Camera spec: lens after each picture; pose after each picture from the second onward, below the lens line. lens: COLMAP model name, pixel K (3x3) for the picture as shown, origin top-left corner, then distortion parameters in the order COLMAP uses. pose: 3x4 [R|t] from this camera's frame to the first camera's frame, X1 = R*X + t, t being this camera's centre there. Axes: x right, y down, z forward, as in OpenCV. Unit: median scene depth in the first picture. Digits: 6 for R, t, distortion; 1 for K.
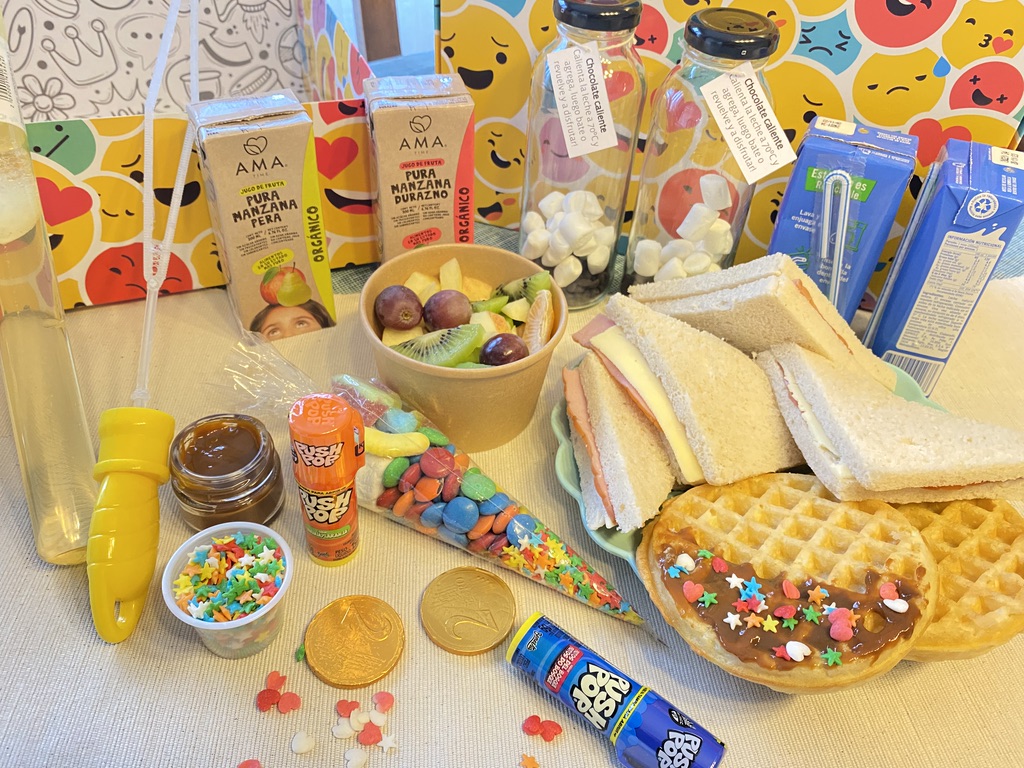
lens RADIAL K [[822.8, 0, 512.0], [0, 822.8, 384.0], [0, 0, 1]] dist [-0.005642, -0.000089]
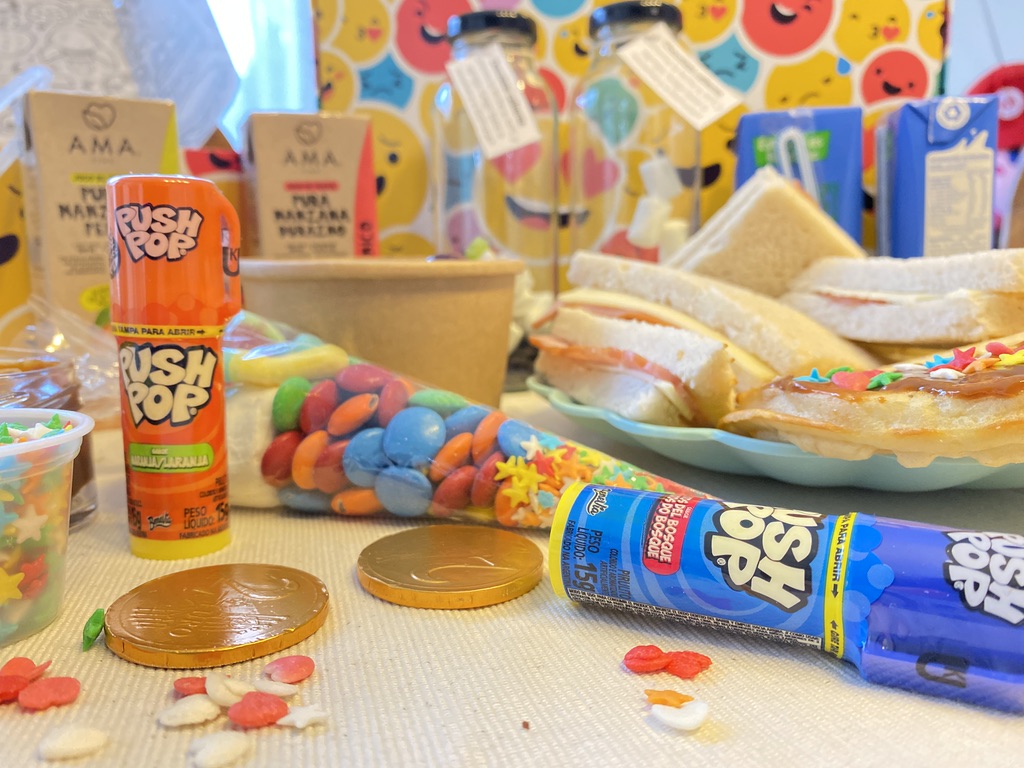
lens RADIAL K [[834.1, 0, 512.0], [0, 834.1, 384.0], [0, 0, 1]] dist [-0.034920, 0.010012]
pose [[0.979975, -0.103201, 0.170289, -0.083115], [0.181193, 0.816816, -0.547705, 0.425183], [-0.082571, 0.567592, 0.819159, 0.458410]]
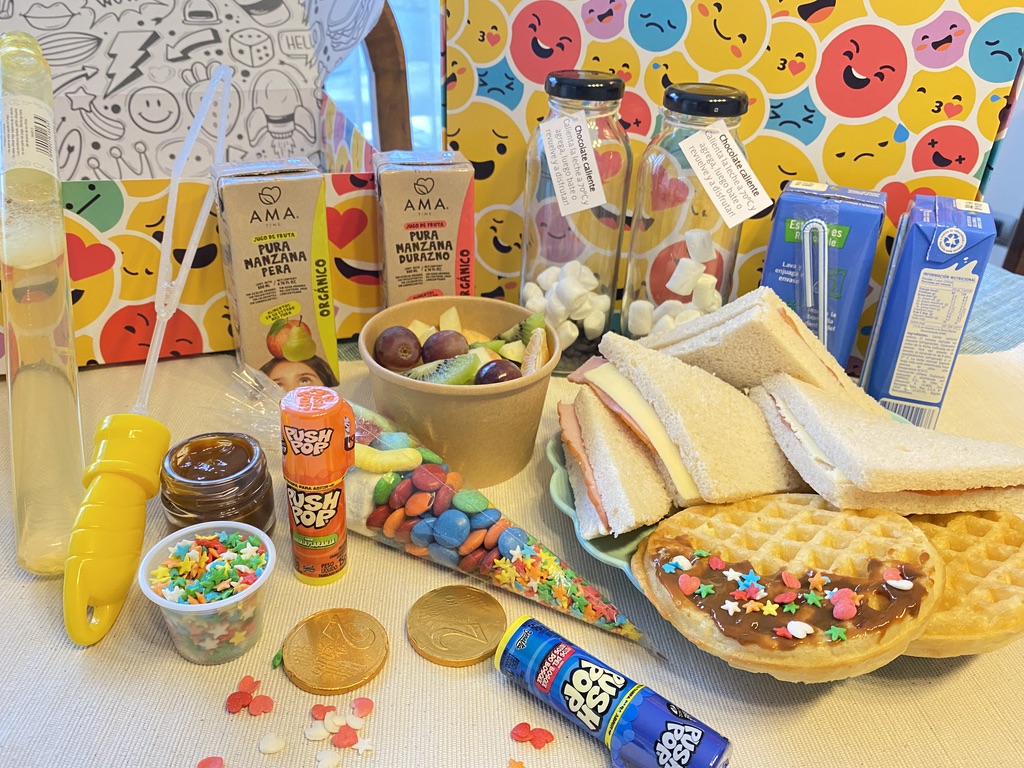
lens RADIAL K [[823.0, 0, 522.1], [0, 823.0, 383.0], [0, 0, 1]] dist [-0.002843, -0.006221]
pose [[0.999923, -0.005464, -0.011116, 0.030620], [0.002713, 0.972258, -0.233895, 0.202926], [0.012085, 0.233847, 0.972198, 0.008057]]
